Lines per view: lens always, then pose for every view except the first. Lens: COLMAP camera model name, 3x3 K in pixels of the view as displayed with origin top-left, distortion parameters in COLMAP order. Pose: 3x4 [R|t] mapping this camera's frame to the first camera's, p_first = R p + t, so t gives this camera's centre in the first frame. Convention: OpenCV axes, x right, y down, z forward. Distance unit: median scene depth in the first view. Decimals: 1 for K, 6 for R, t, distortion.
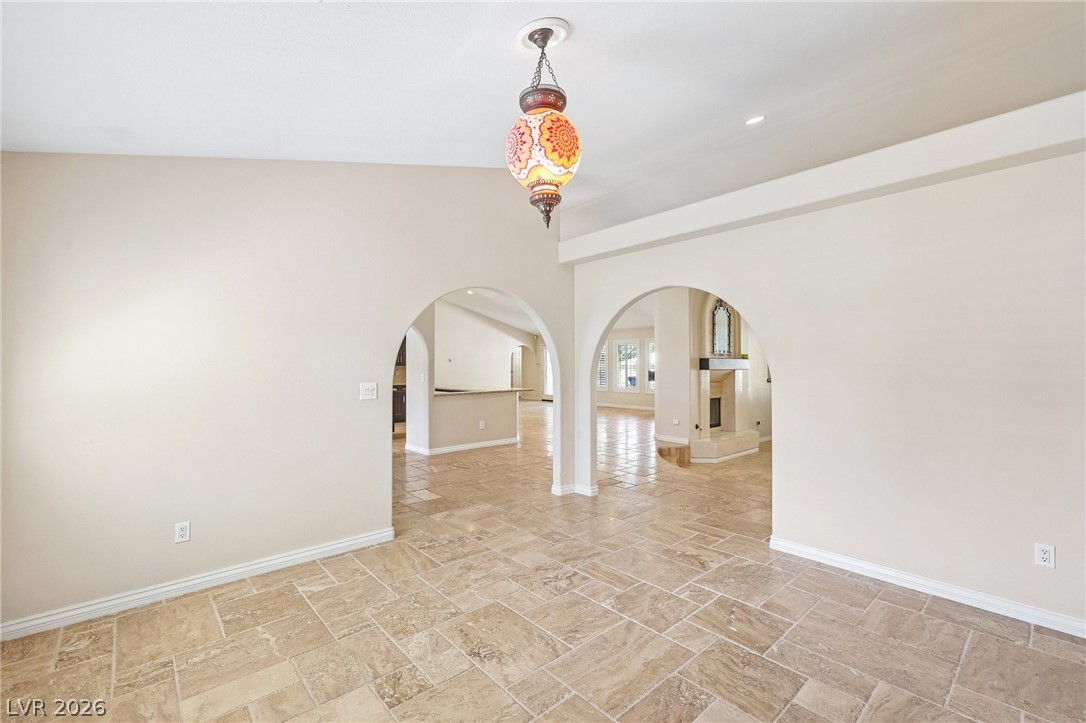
lens RADIAL K [[465.0, 0, 540.1], [0, 465.0, 360.2], [0, 0, 1]] dist [0.001054, 0.000078]
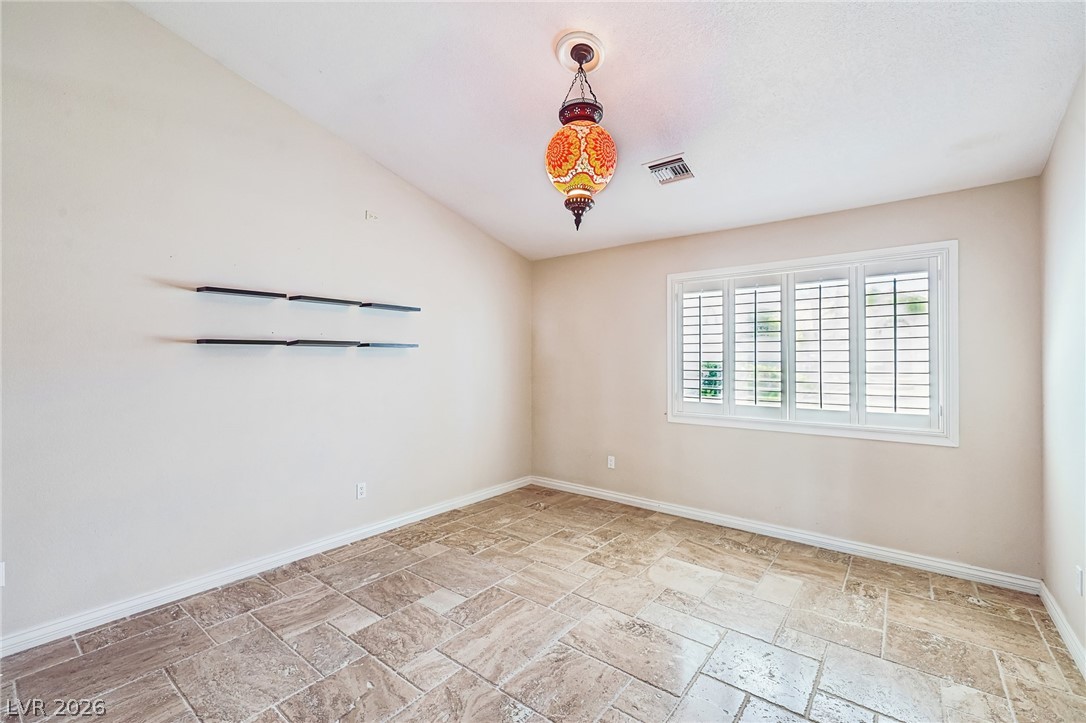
lens RADIAL K [[465.0, 0, 540.1], [0, 465.0, 360.2], [0, 0, 1]] dist [0.001054, 0.000078]
pose [[-0.984998, 0.003010, -0.172538, 0.284745], [0.003851, 0.999982, -0.004541, 0.015973], [0.172522, -0.005137, -0.984992, 2.035009]]
